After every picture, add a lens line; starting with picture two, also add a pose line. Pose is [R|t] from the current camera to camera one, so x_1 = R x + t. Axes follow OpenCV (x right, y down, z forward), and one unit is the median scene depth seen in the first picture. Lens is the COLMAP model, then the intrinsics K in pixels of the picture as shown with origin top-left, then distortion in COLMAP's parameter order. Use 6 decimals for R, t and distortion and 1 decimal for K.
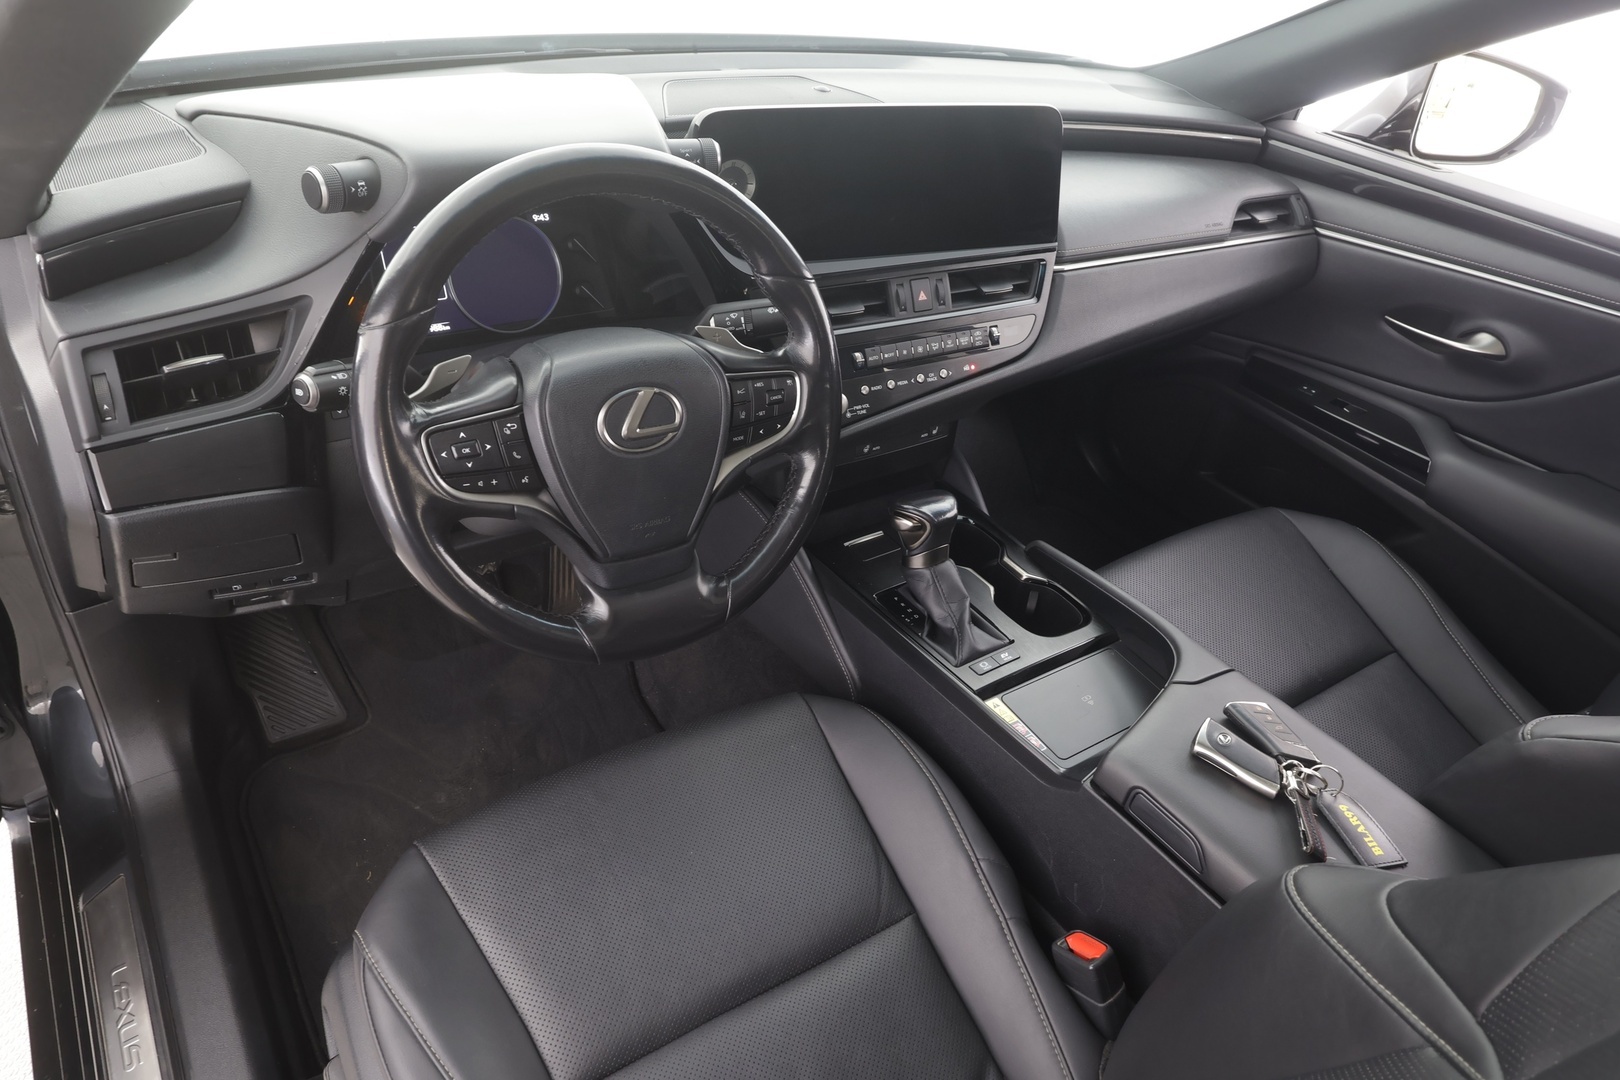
lens RADIAL K [[1040.1, 0, 807.8], [0, 1040.1, 545.8], [0, 0, 1]] dist [0.004244, 0.000207]
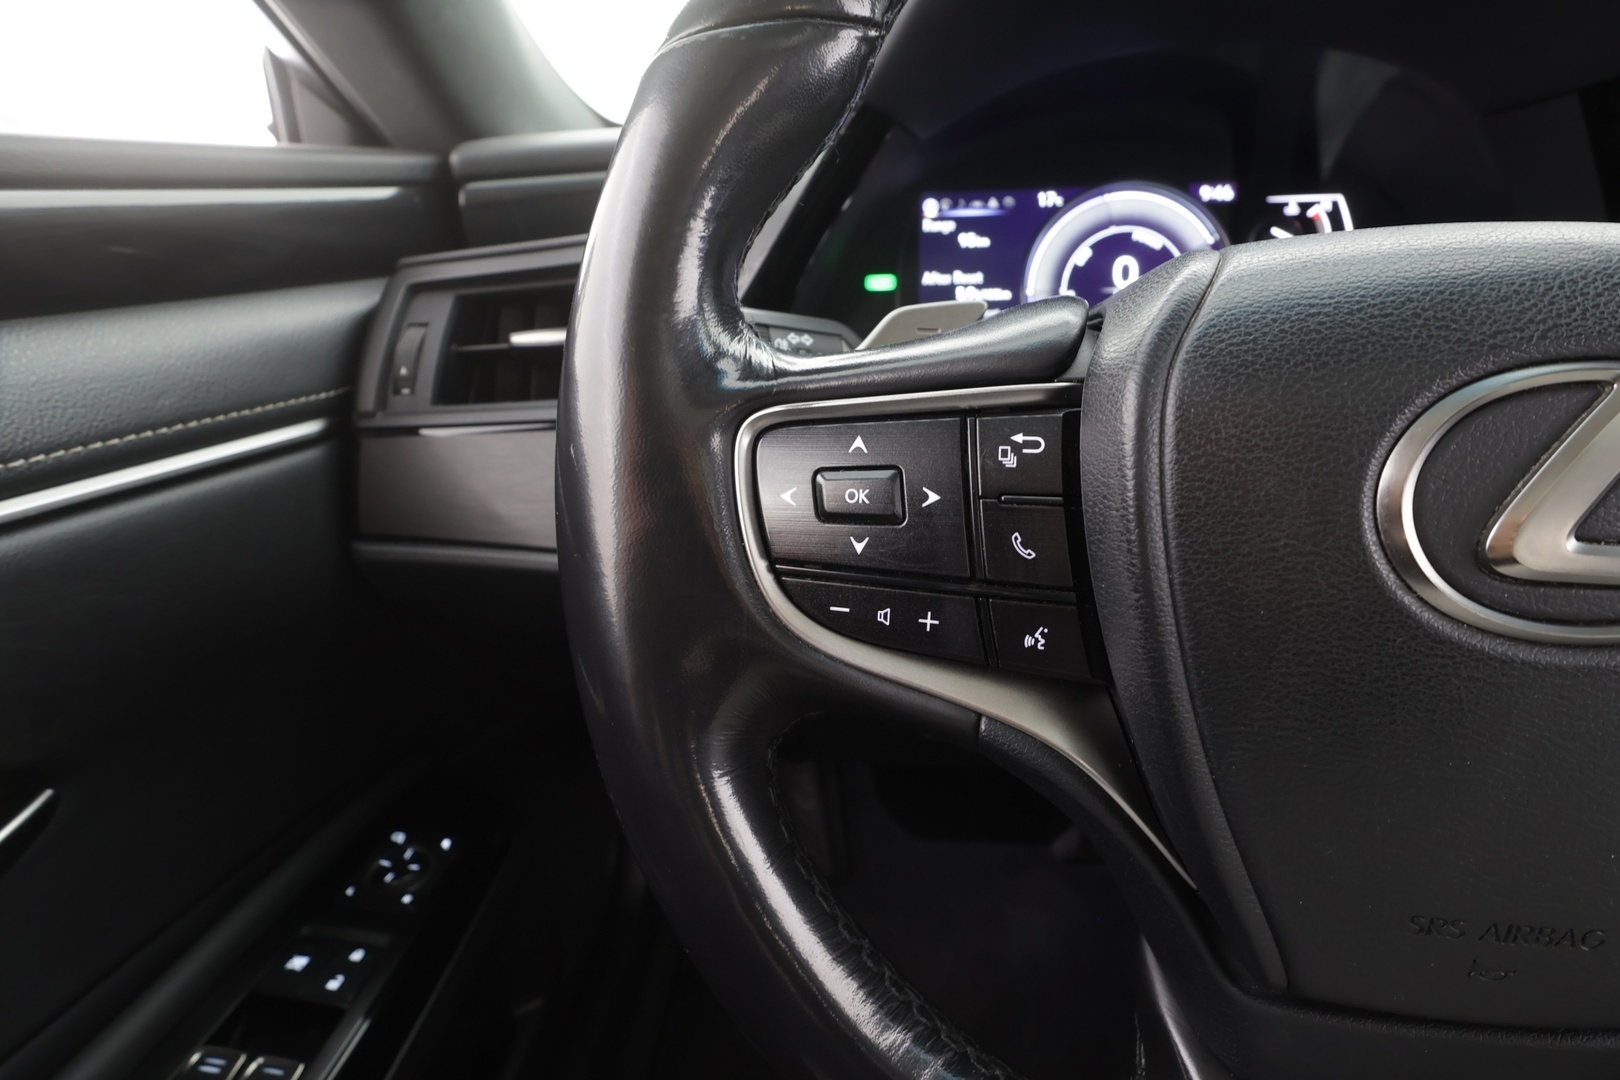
lens RADIAL K [[738.7, 0, 821.5], [0, 738.7, 541.1], [0, 0, 1]] dist [-0.000168, 0.000141]
pose [[0.779920, 0.142236, -0.609502, -0.135344], [-0.266864, 0.956448, -0.118279, -0.033695], [0.566134, 0.254903, 0.783911, 0.548803]]
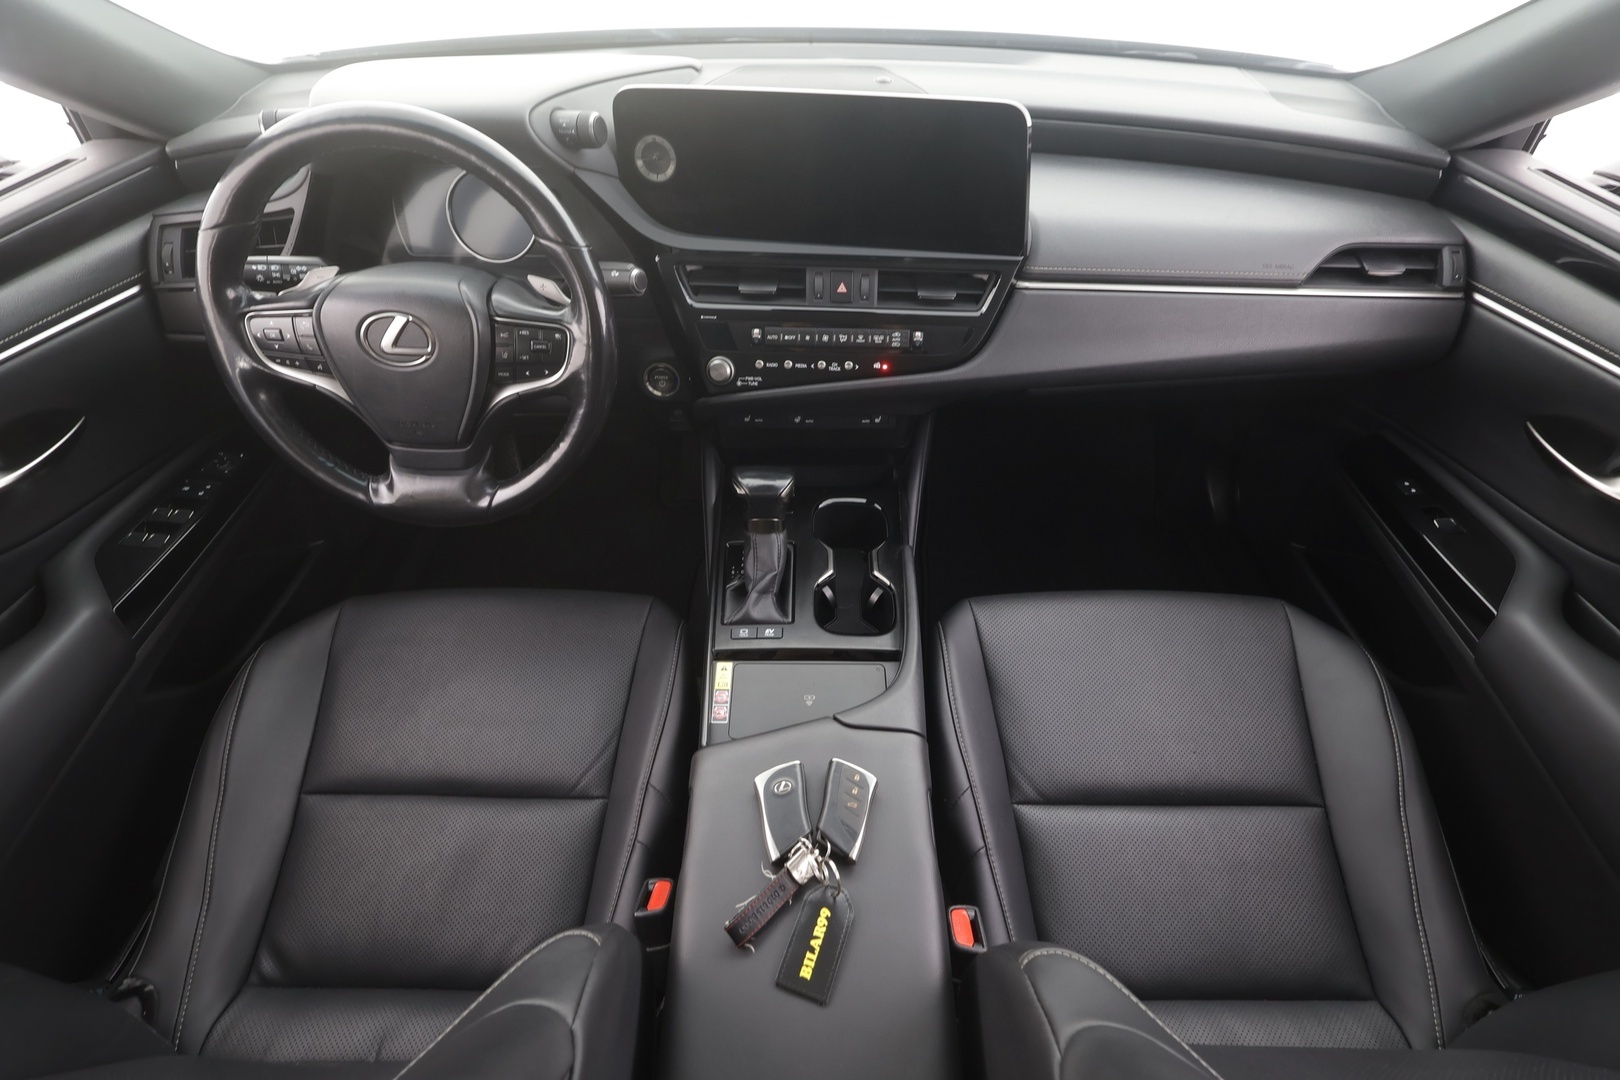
lens RADIAL K [[756.7, 0, 810.0], [0, 756.7, 540.0], [0, 0, 1]] dist [0.000301, 0.000991]
pose [[0.827199, 0.317241, -0.463790, 0.527829], [-0.260085, 0.947807, 0.184440, -0.133876], [0.498095, -0.031944, 0.866534, 0.318726]]
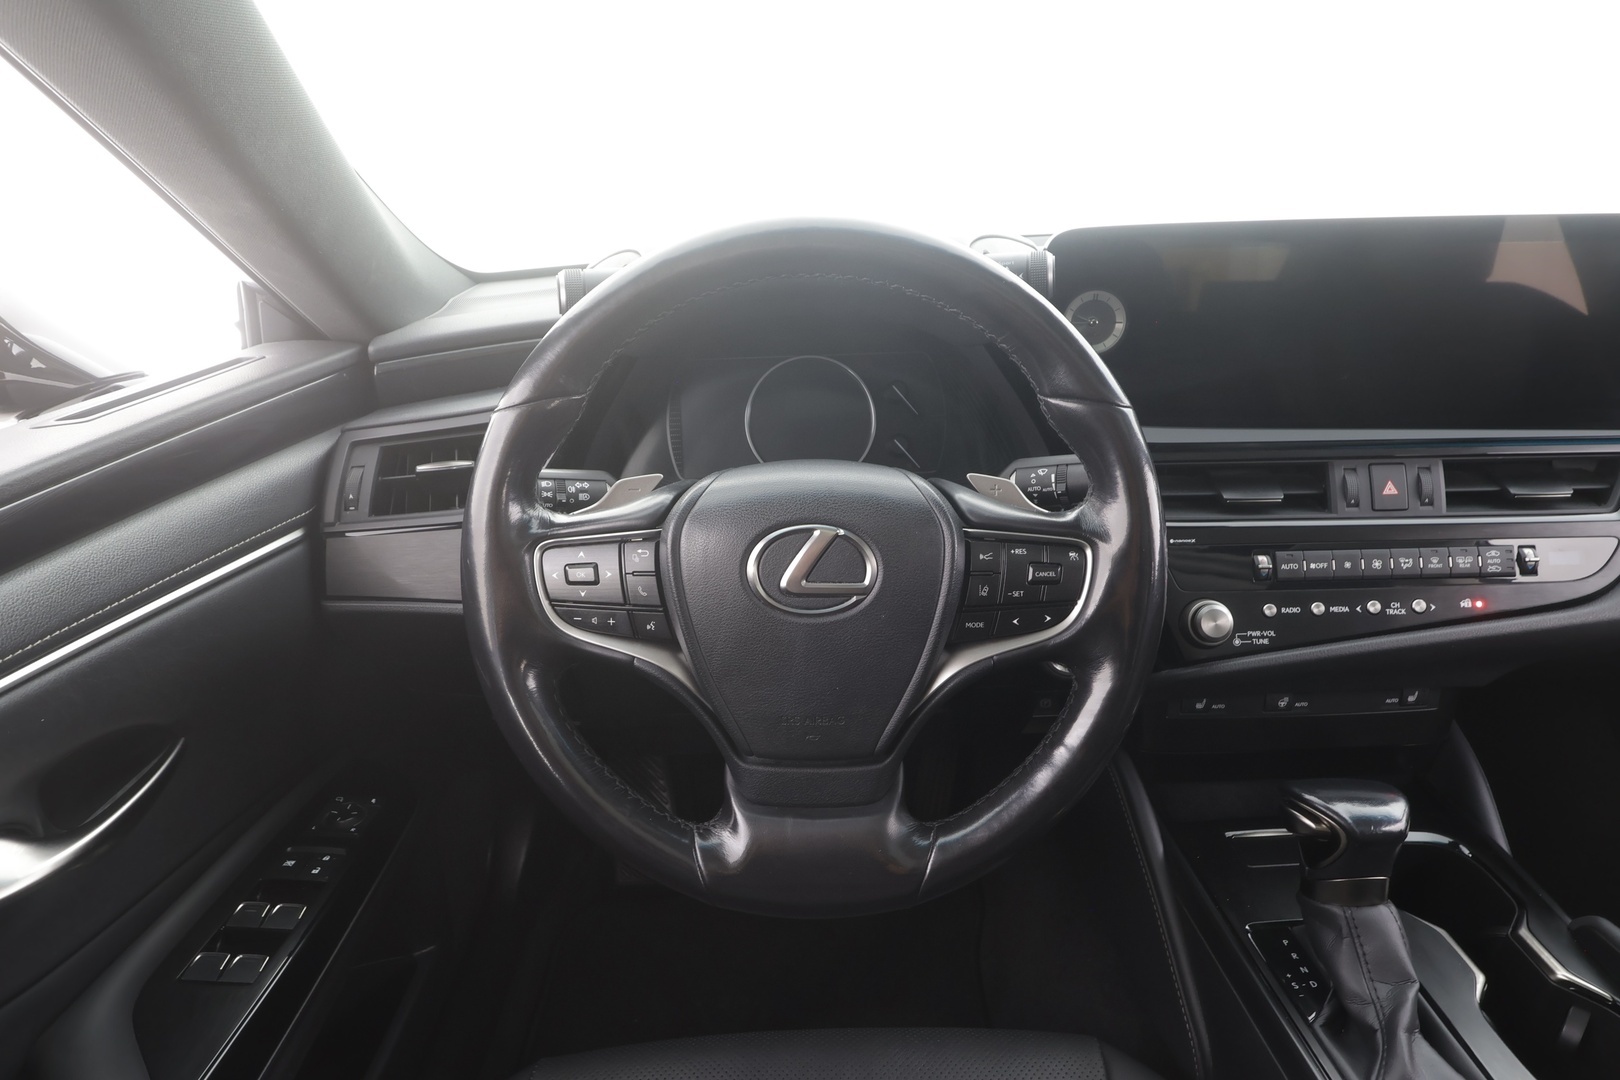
lens RADIAL K [[900.8, 0, 811.9], [0, 900.8, 546.6], [0, 0, 1]] dist [0.000449, 0.000930]
pose [[0.832172, 0.091438, -0.546927, 0.123186], [-0.219621, 0.960004, -0.173664, -0.020960], [0.509172, 0.264635, 0.818970, 0.347789]]
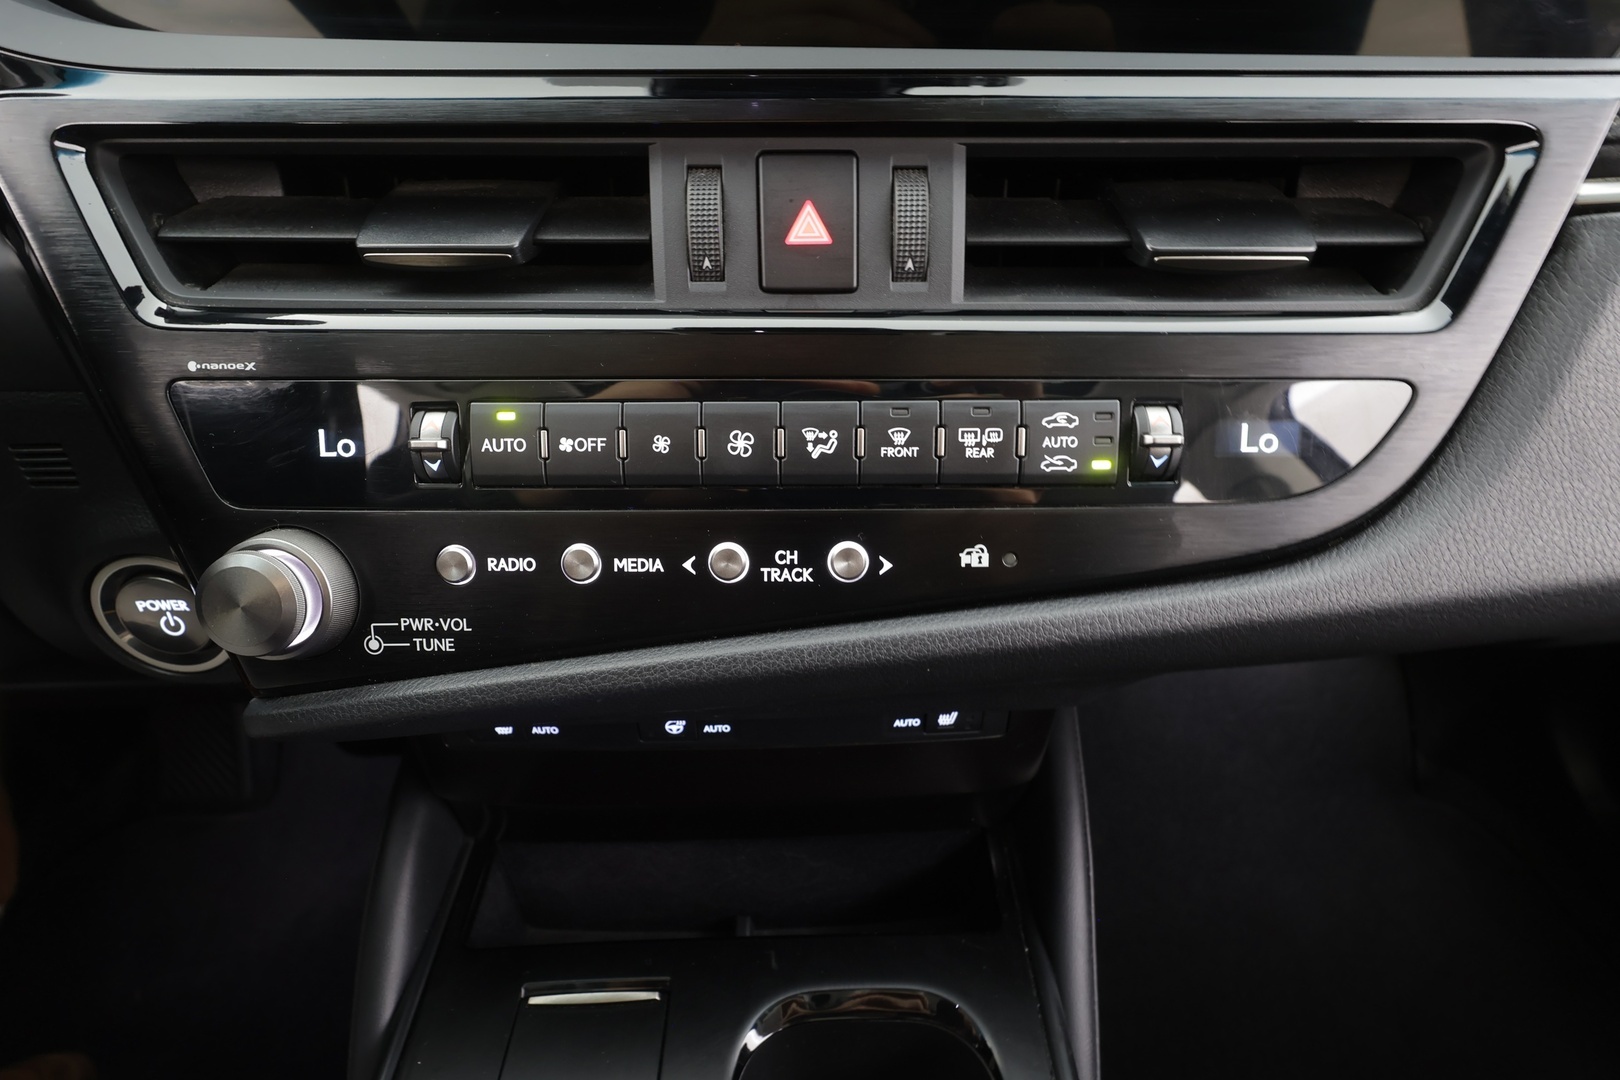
lens RADIAL K [[744.4, 0, 810.3], [0, 744.4, 548.4], [0, 0, 1]] dist [-0.002464, -0.000121]
pose [[0.841998, 0.213092, -0.495611, 0.213563], [-0.236173, 0.971571, 0.016499, -0.174919], [0.485037, 0.103158, 0.868388, 0.876078]]
